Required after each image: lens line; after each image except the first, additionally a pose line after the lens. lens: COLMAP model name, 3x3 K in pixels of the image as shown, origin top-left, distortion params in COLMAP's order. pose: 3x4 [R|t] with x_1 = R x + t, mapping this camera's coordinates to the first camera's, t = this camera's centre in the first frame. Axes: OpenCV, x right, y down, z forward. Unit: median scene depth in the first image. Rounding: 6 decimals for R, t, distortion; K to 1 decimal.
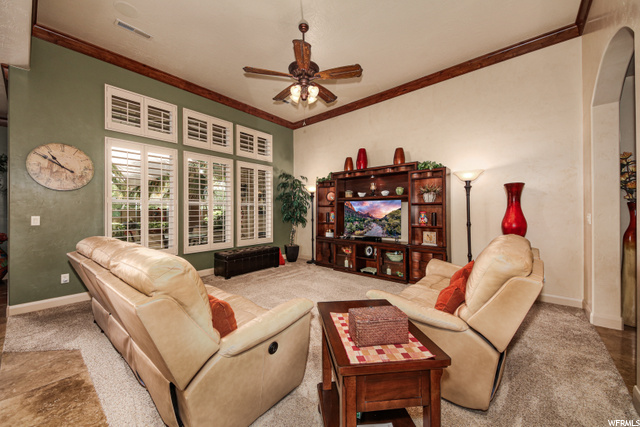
lens RADIAL K [[239.3, 0, 324.2], [0, 239.3, 209.9], [0, 0, 1]] dist [0.002548, -0.000524]
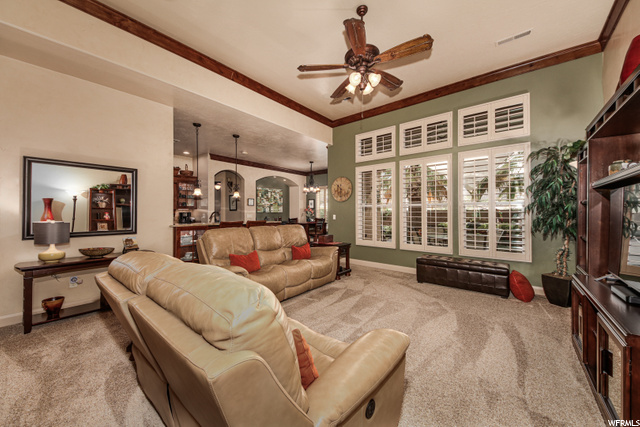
lens RADIAL K [[226.3, 0, 327.1], [0, 226.3, 211.4], [0, 0, 1]] dist [-0.001889, -0.000091]
pose [[0.011098, -0.005428, -0.999924, 0.393558], [0.004797, 0.999974, -0.005375, 0.002693], [0.999927, -0.004737, 0.011123, 0.486196]]
